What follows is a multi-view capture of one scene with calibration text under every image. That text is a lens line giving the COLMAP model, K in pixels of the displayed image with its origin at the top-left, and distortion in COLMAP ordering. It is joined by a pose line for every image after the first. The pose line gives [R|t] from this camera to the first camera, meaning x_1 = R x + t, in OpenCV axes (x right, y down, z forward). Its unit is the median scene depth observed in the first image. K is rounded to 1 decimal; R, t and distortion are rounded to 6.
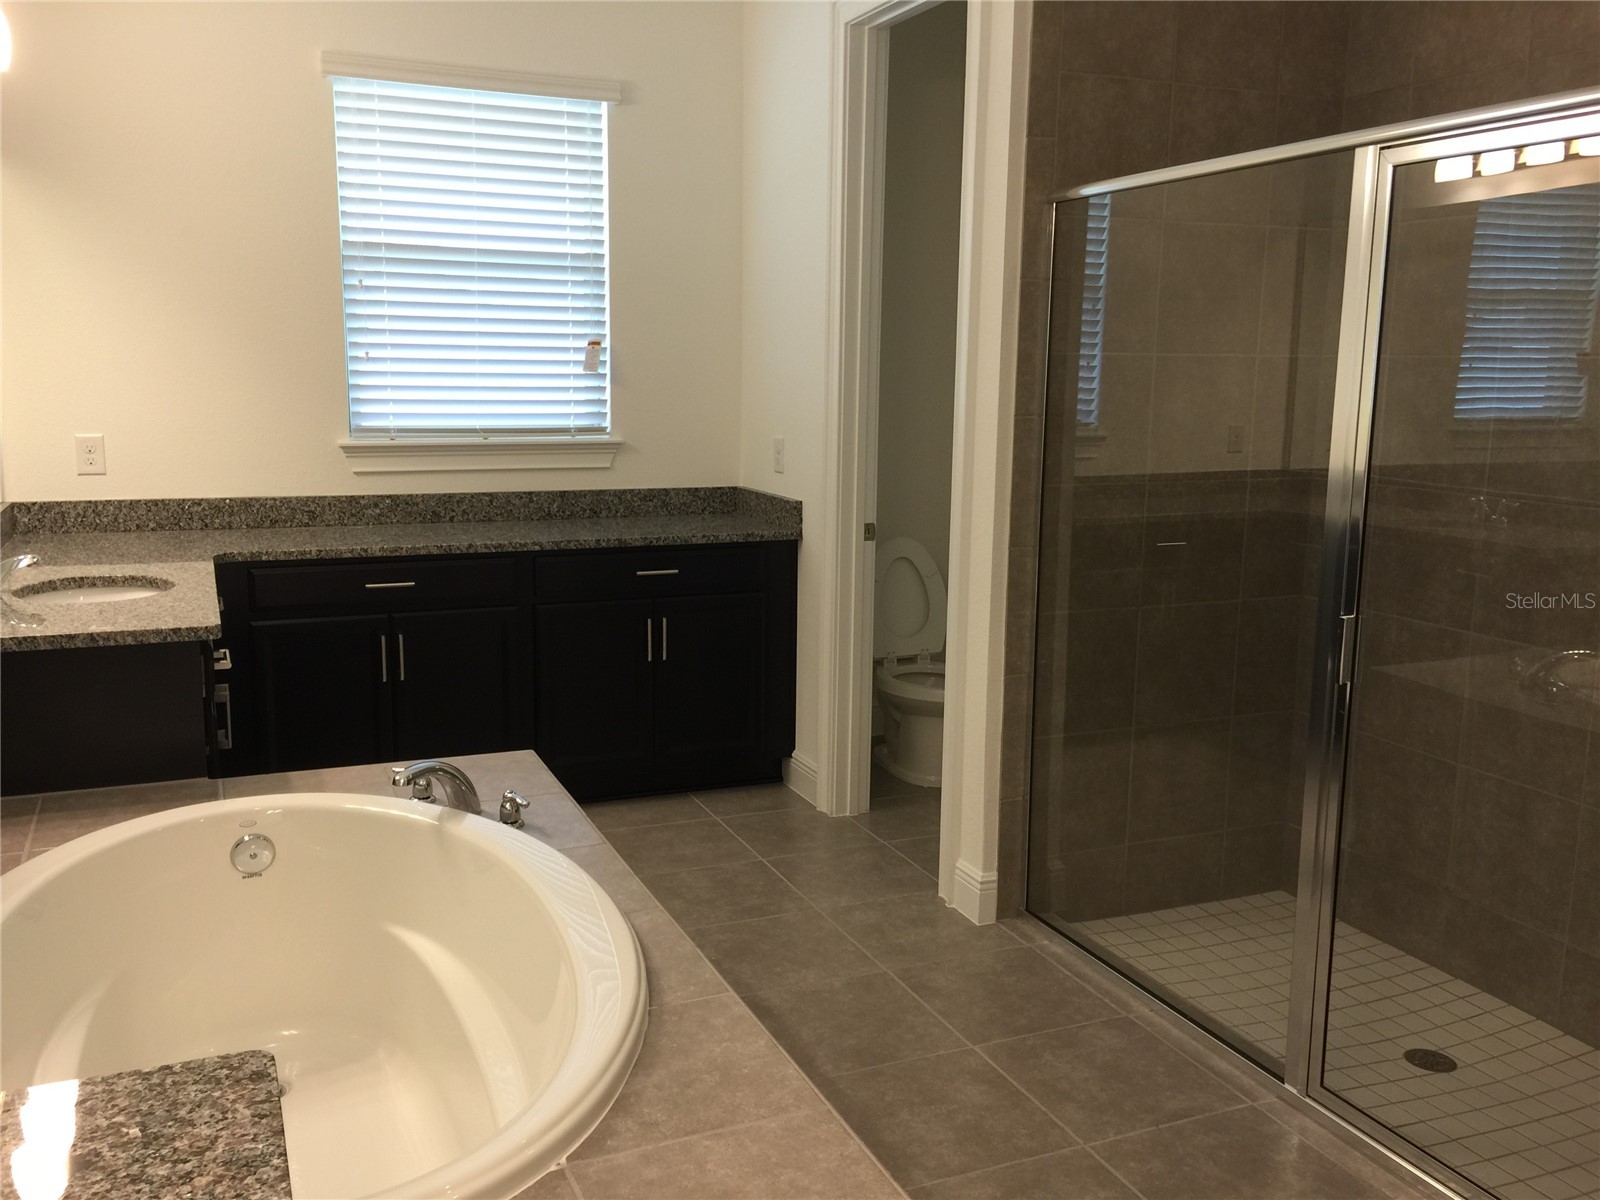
lens RADIAL K [[1378.4, 0, 791.9], [0, 1378.4, 593.1], [0, 0, 1]] dist [0.090901, -0.115279]
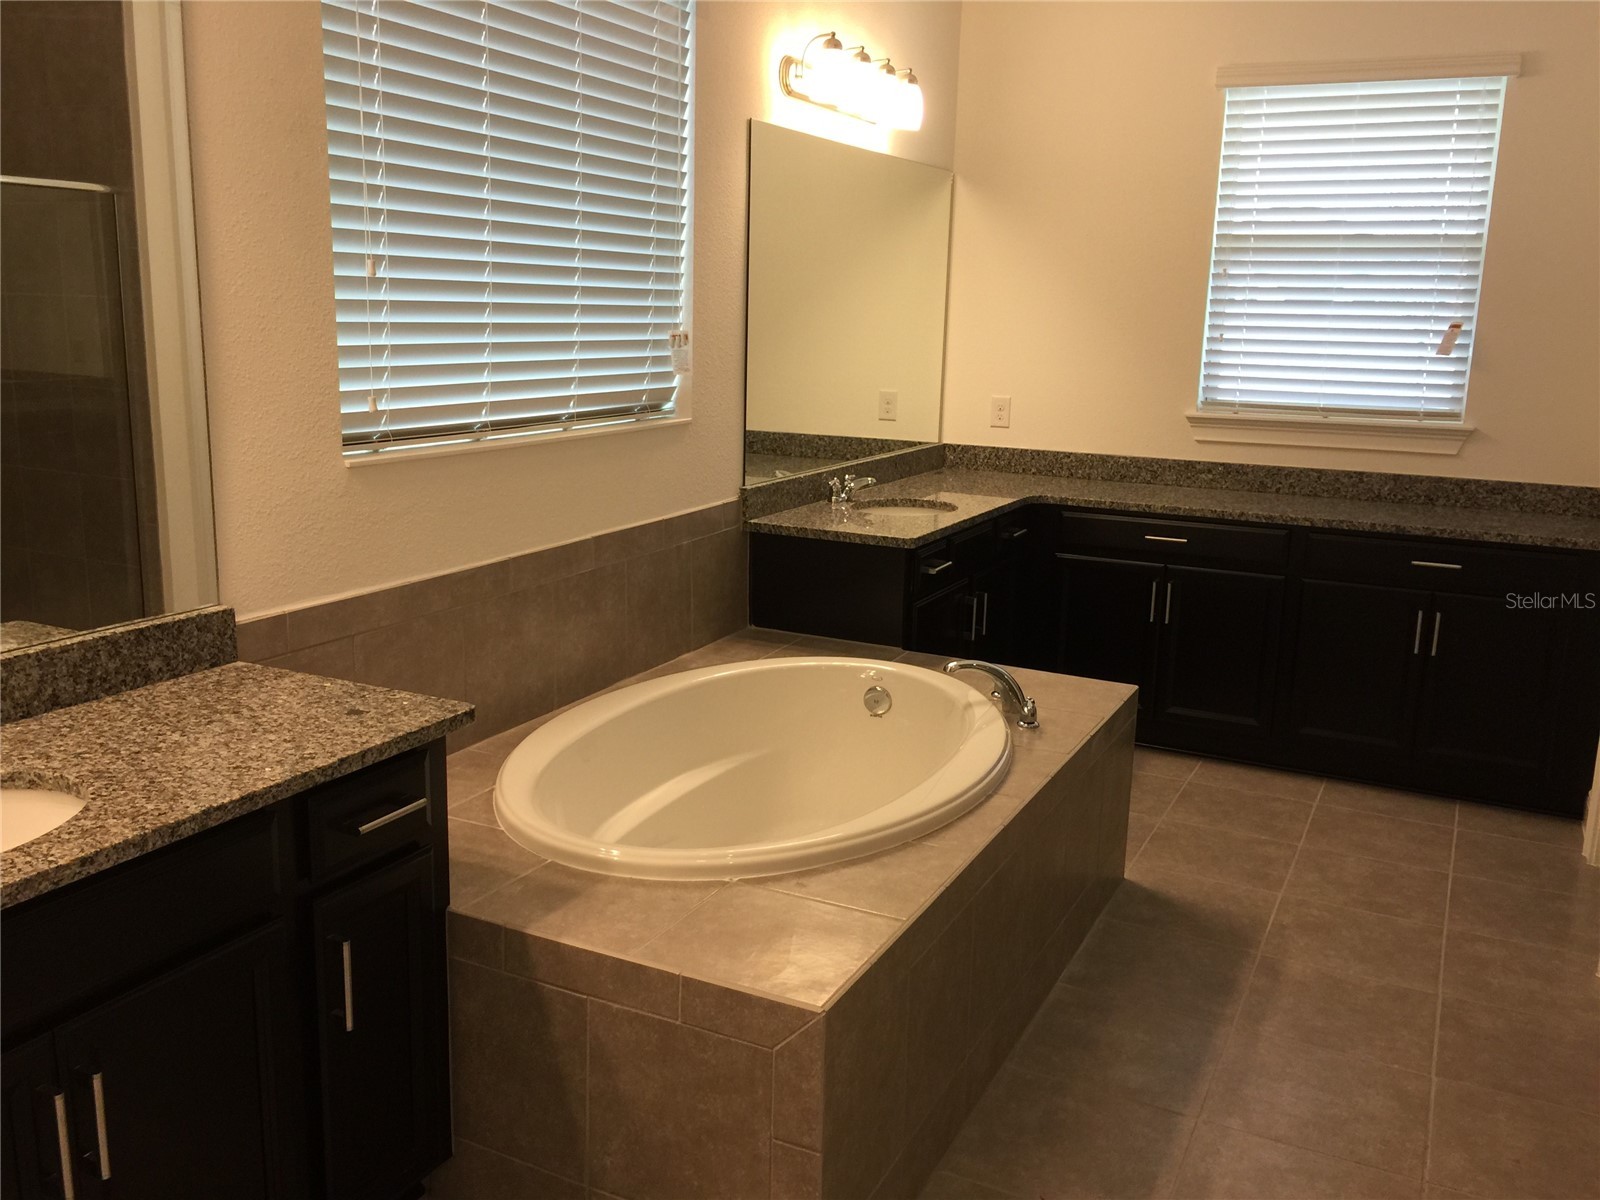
lens RADIAL K [[1378.4, 0, 791.9], [0, 1378.4, 593.1], [0, 0, 1]] dist [0.090901, -0.115279]
pose [[0.657636, 0.160058, -0.736136, 0.318523], [-0.142139, 0.985981, 0.087400, -0.016180], [0.739805, 0.047156, 0.671166, 0.003587]]
